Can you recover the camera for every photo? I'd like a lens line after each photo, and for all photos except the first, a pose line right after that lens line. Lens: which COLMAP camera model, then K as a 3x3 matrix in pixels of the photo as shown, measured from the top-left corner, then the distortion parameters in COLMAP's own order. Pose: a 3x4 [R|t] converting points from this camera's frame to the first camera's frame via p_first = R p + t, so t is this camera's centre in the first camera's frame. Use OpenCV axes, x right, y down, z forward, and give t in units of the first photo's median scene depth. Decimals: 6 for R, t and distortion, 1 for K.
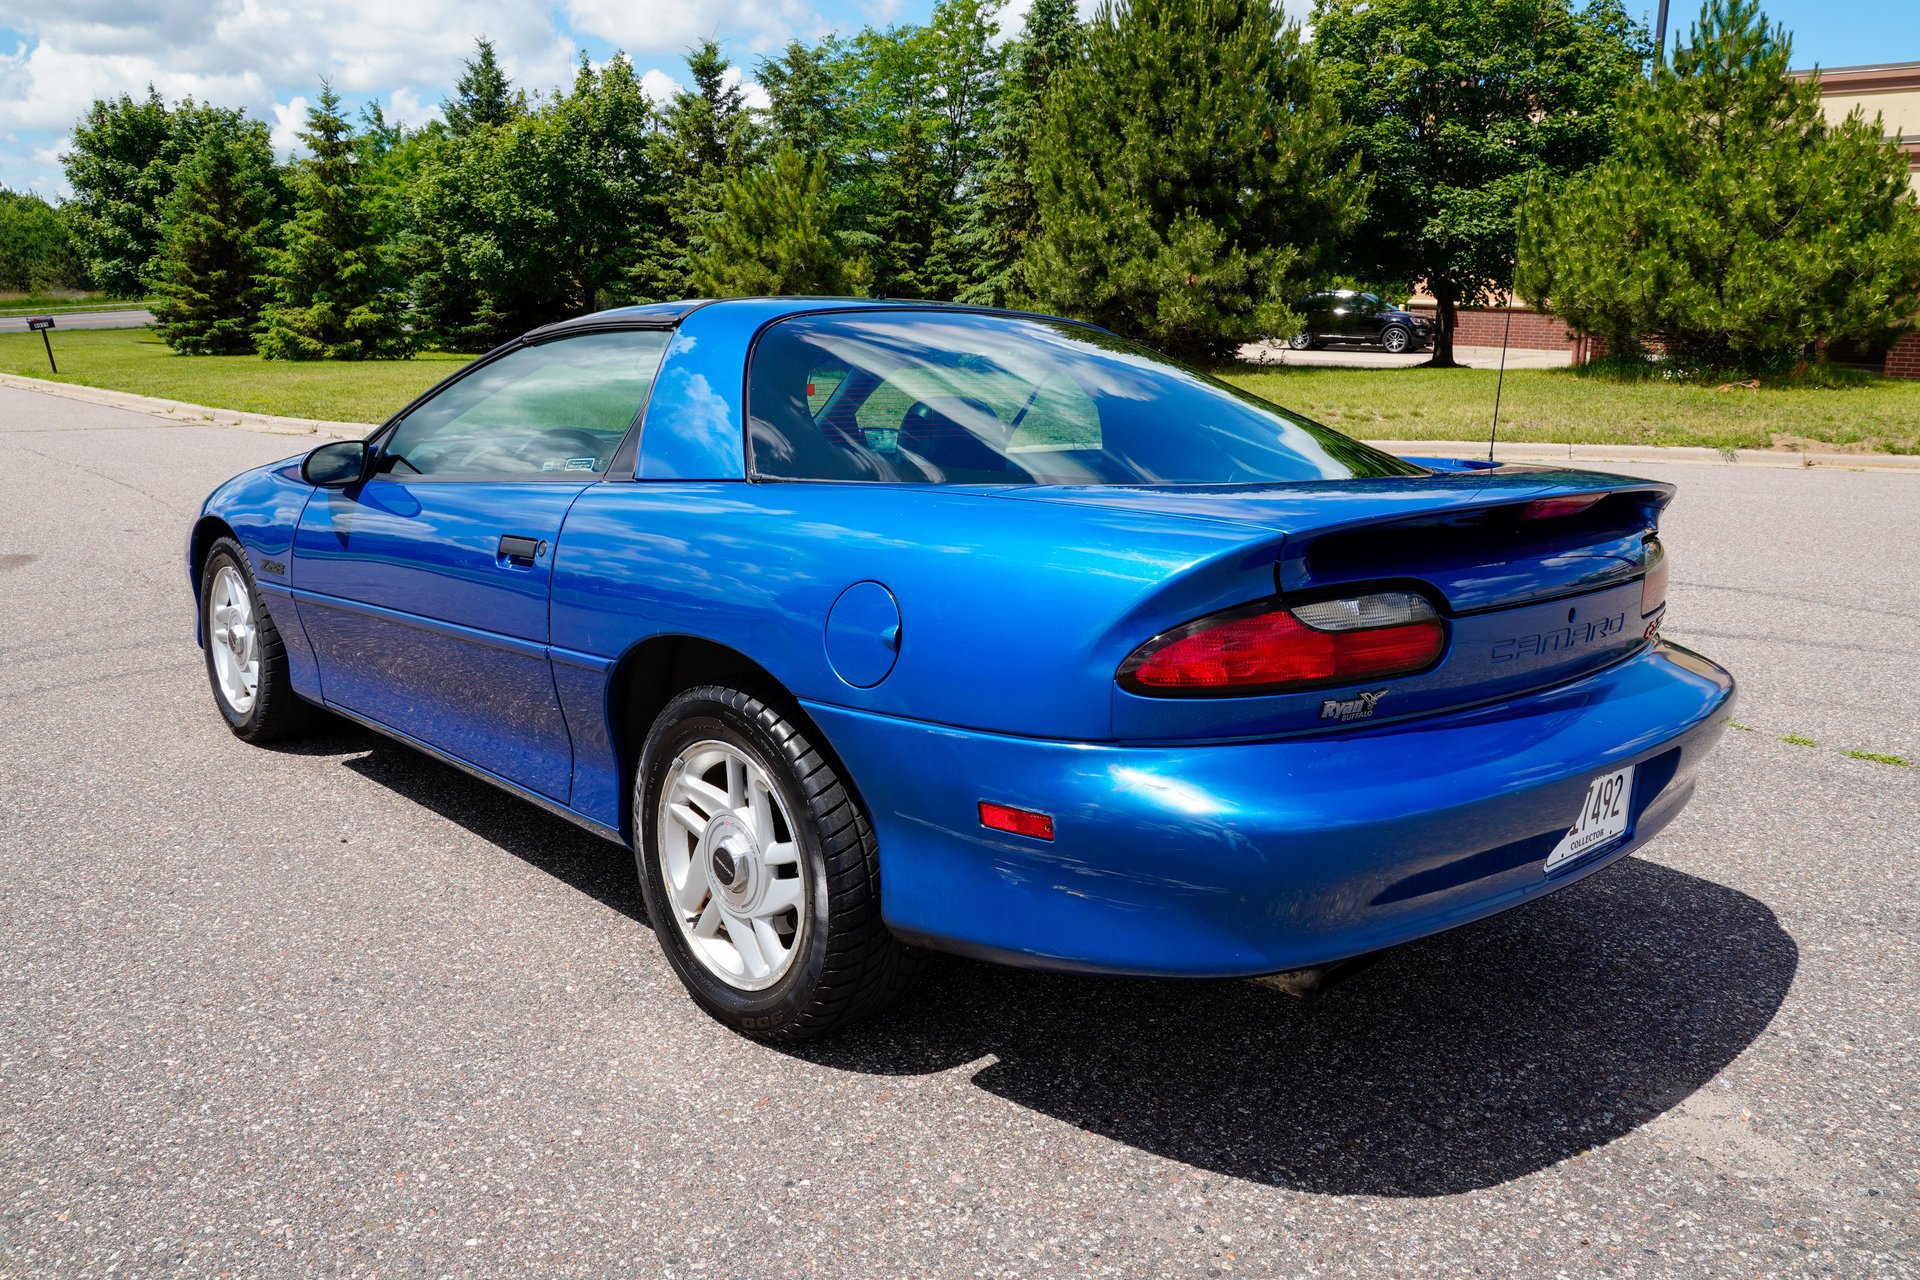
lens RADIAL K [[1527.7, 0, 960.0], [0, 1527.7, 640.0], [0, 0, 1]] dist [-0.101759, 0.107034]
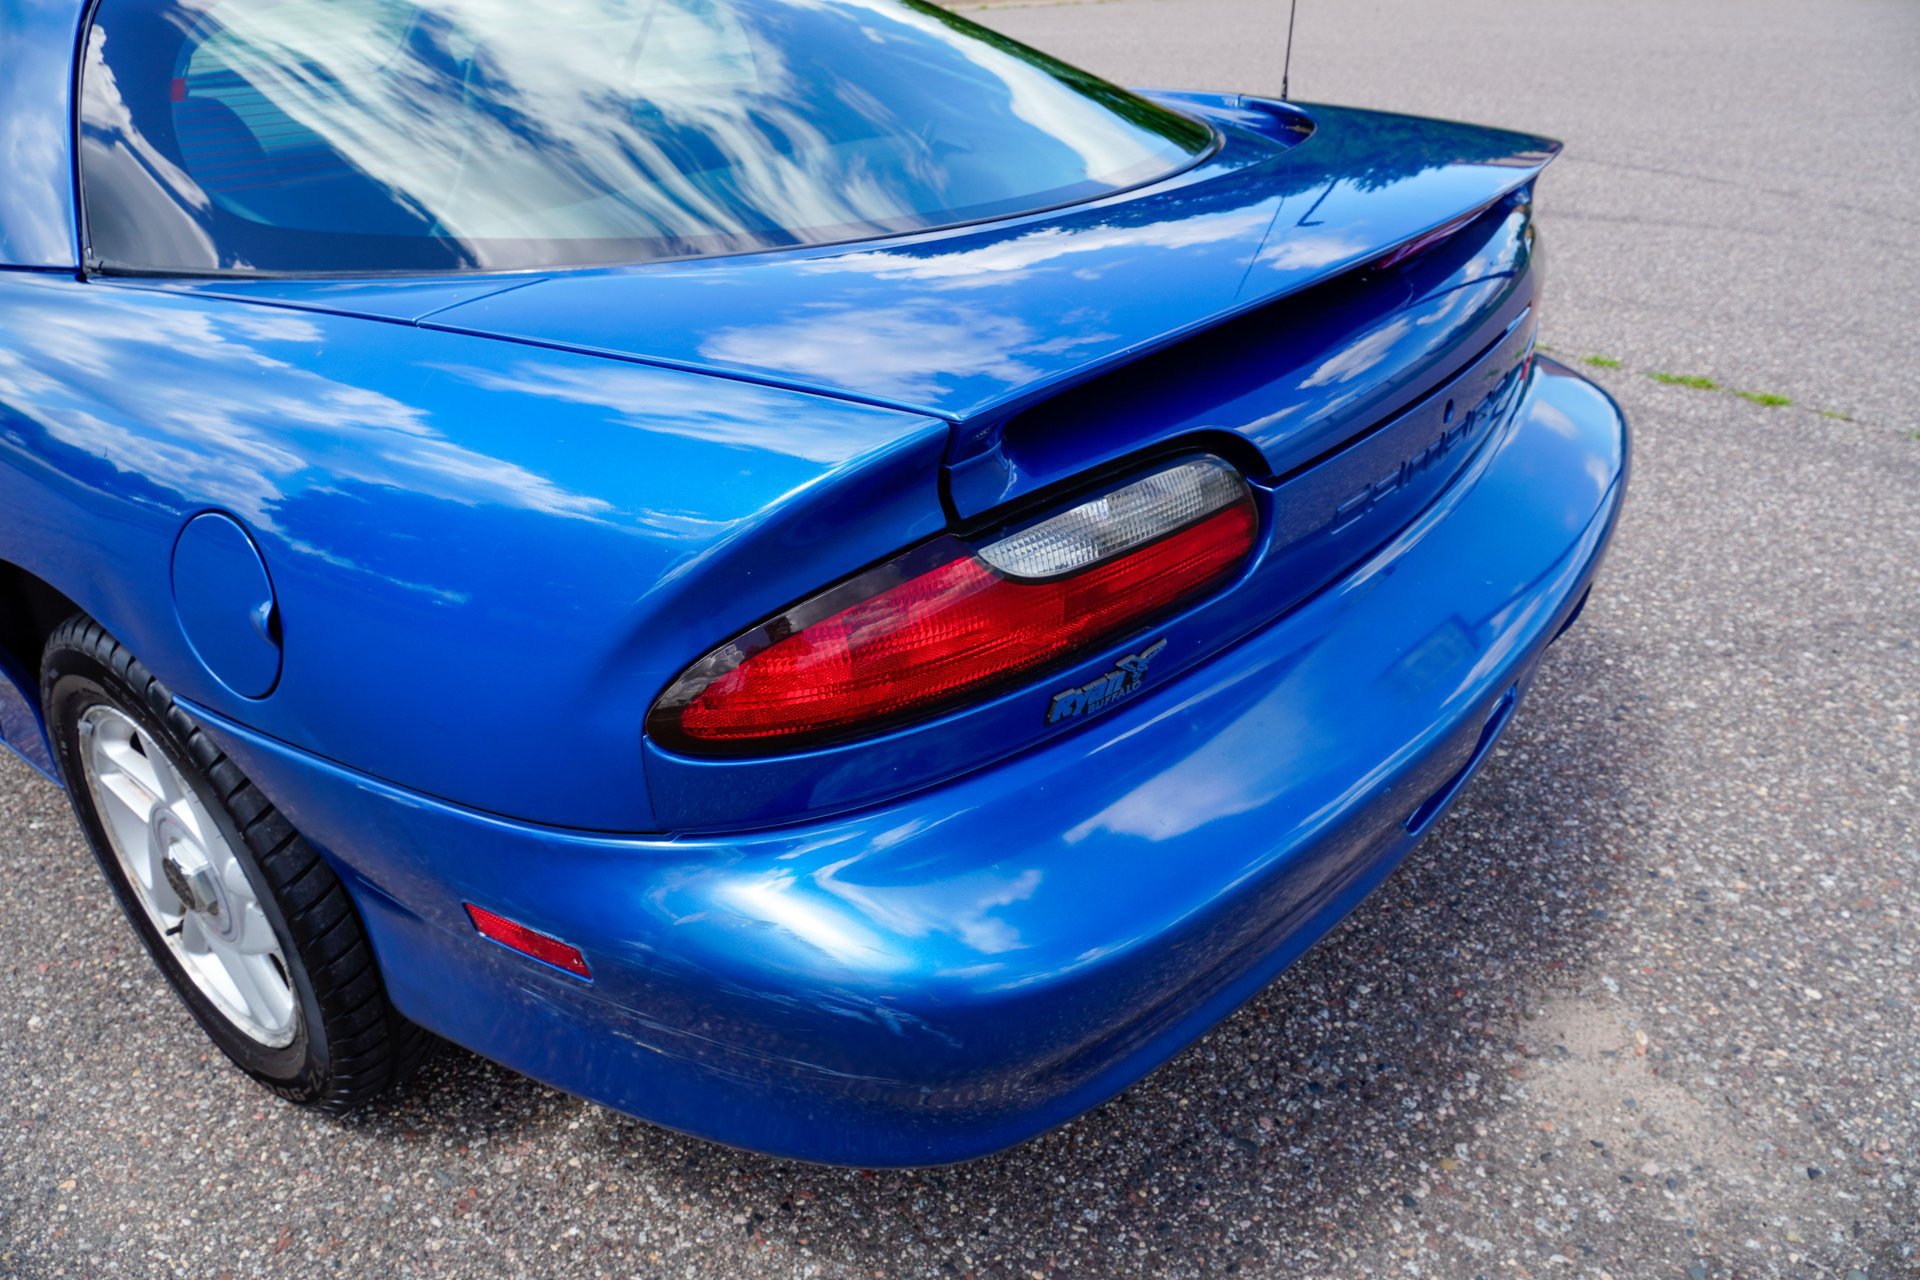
lens RADIAL K [[1437.6, 0, 961.5], [0, 1437.6, 626.5], [0, 0, 1]] dist [-0.127892, 0.090343]
pose [[0.985323, -0.116711, 0.124568, 0.064610], [0.075184, 0.951871, 0.297136, -0.061109], [-0.153252, -0.283410, 0.946675, 0.231536]]
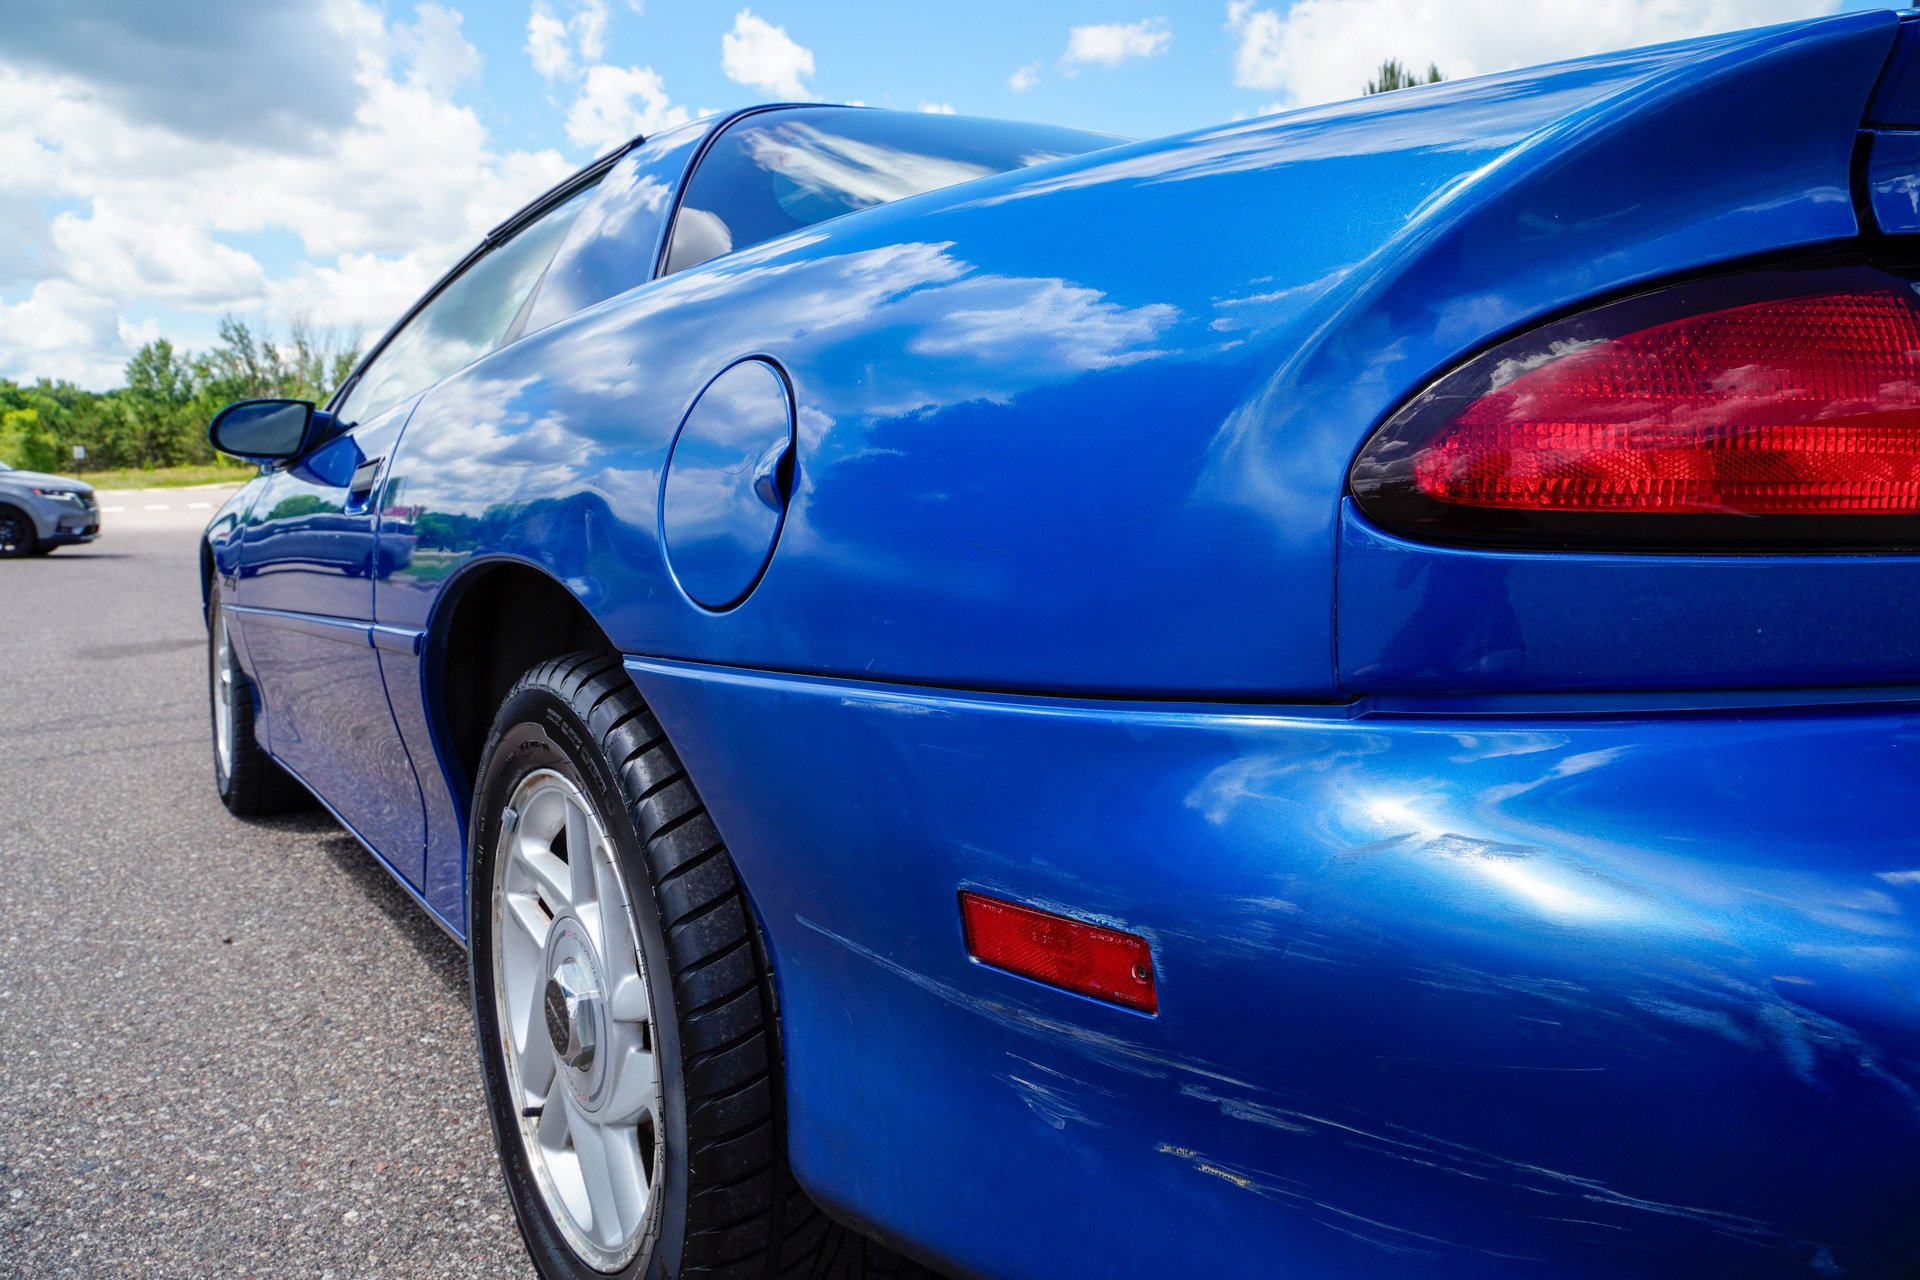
lens RADIAL K [[1437.6, 0, 961.5], [0, 1437.6, 626.5], [0, 0, 1]] dist [-0.127892, 0.090343]
pose [[0.987266, 0.006188, -0.158959, 0.030283], [-0.023273, 0.994110, -0.105848, 0.036455], [0.157368, 0.108199, 0.981595, 0.302670]]
